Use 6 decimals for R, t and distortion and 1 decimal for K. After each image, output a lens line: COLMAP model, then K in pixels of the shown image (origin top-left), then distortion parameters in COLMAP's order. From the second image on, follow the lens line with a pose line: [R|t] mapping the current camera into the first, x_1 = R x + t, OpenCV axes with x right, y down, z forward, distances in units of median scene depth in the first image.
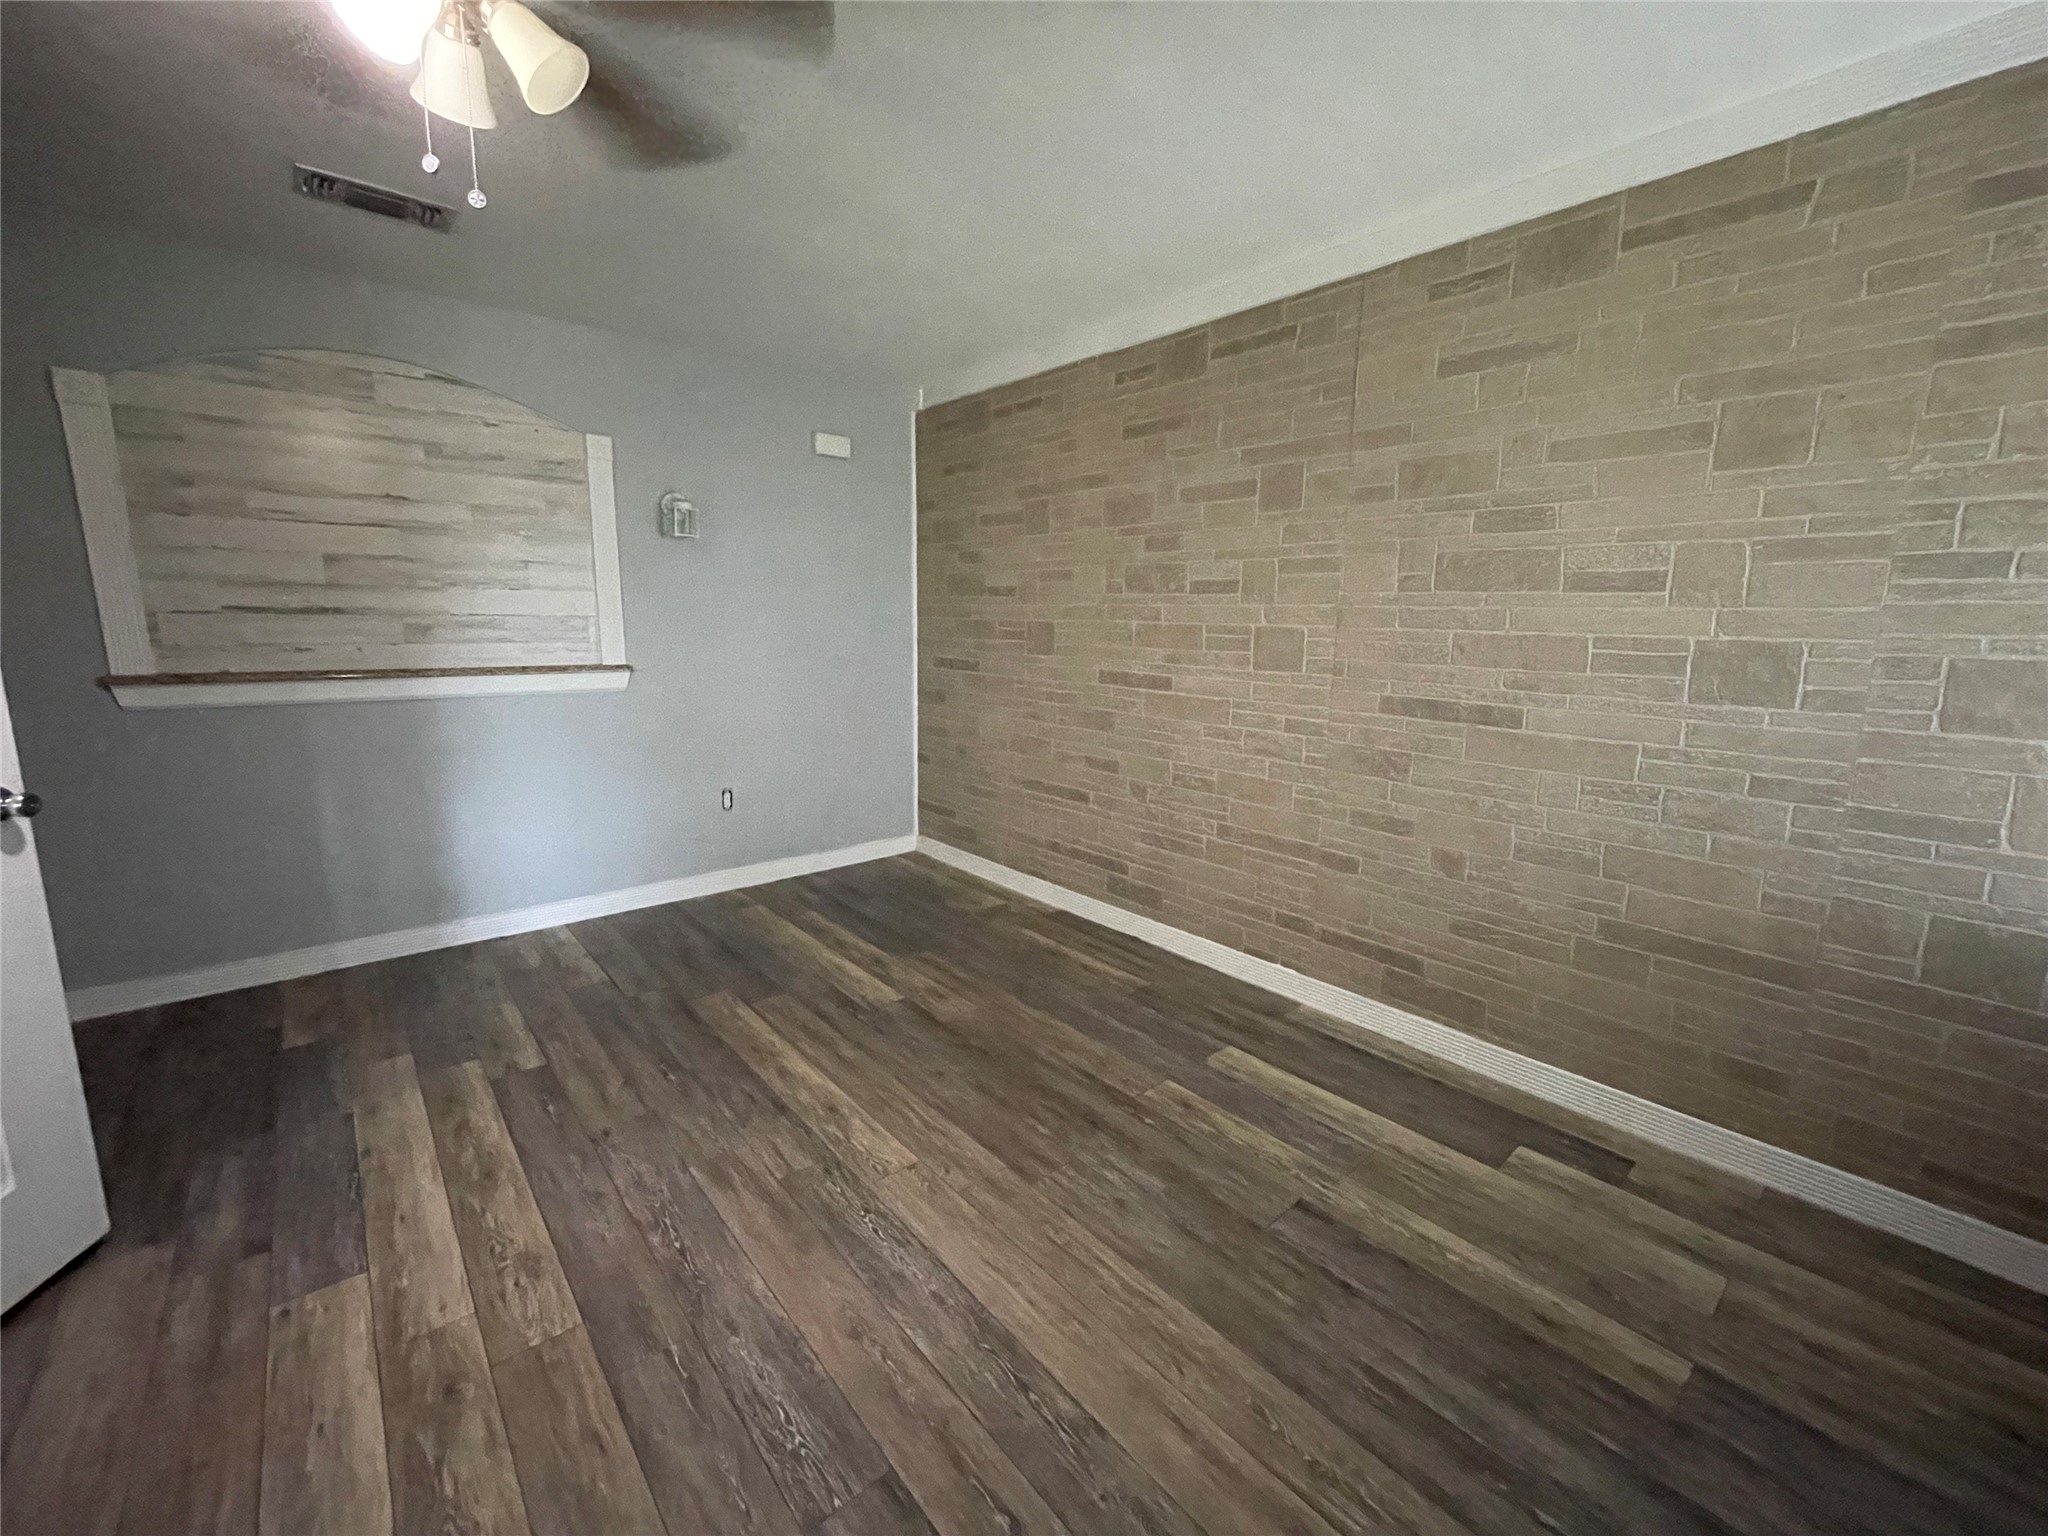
lens RADIAL K [[831.7, 0, 1019.8], [0, 831.7, 766.7], [0, 0, 1]] dist [-0.003255, -0.000496]
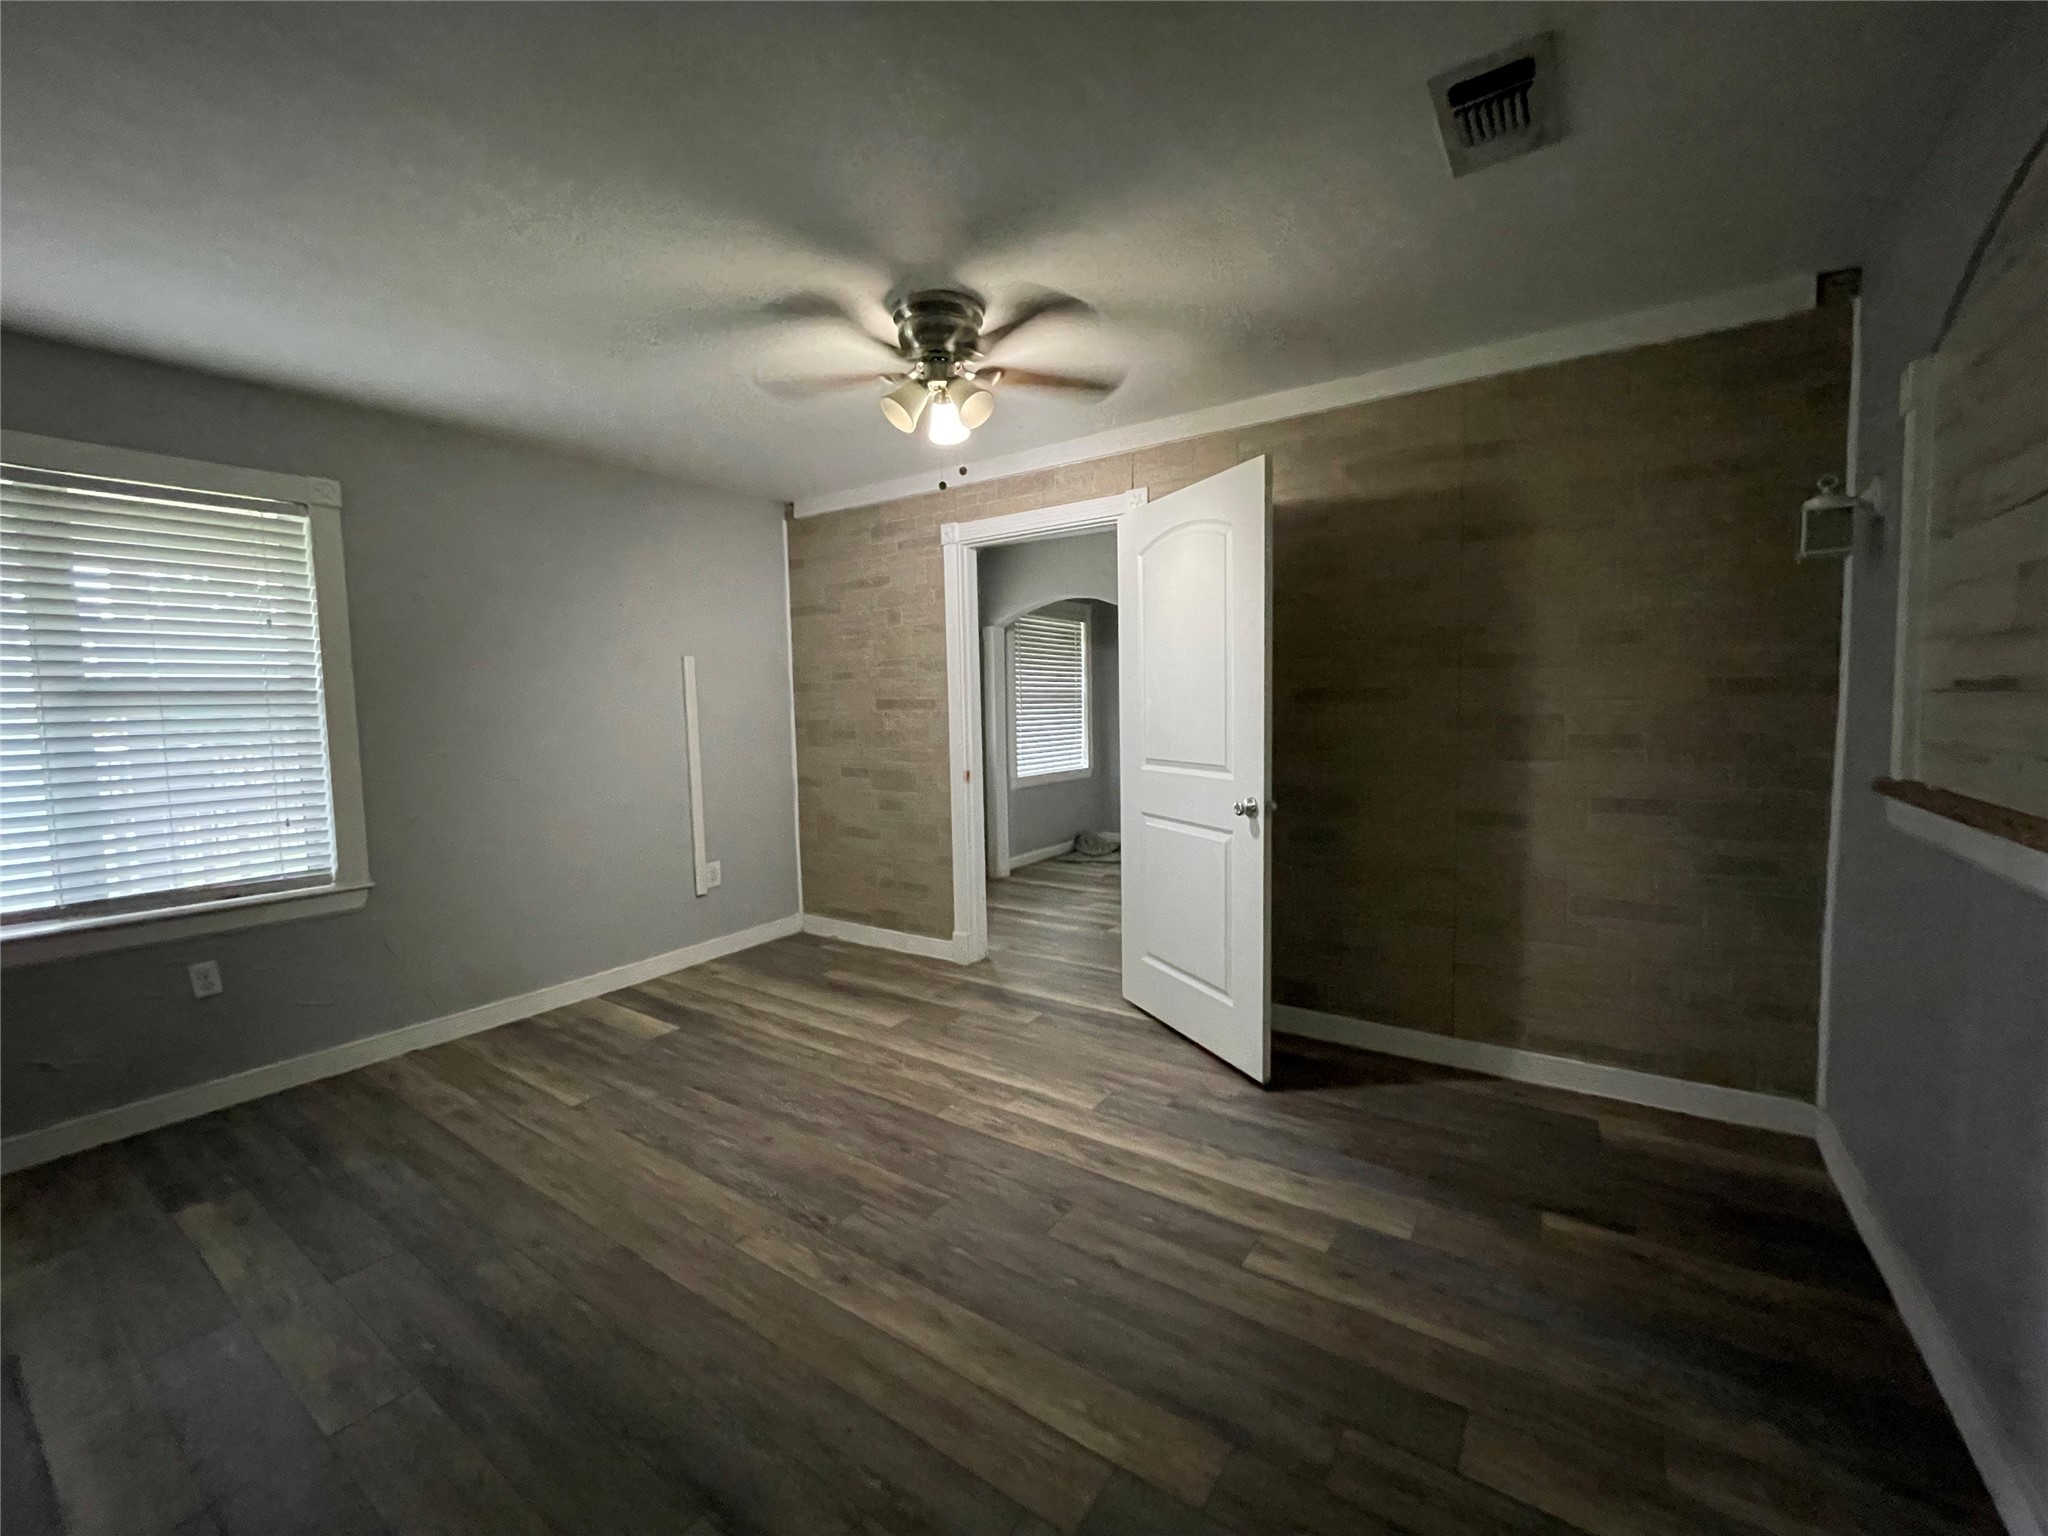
lens RADIAL K [[831.7, 0, 1025.2], [0, 831.7, 762.9], [0, 0, 1]] dist [-0.003255, -0.000496]
pose [[-0.966268, 0.029649, -0.255826, -0.225891], [-0.033534, 0.970409, 0.239128, -0.349162], [0.255345, 0.239640, -0.936681, 1.925033]]
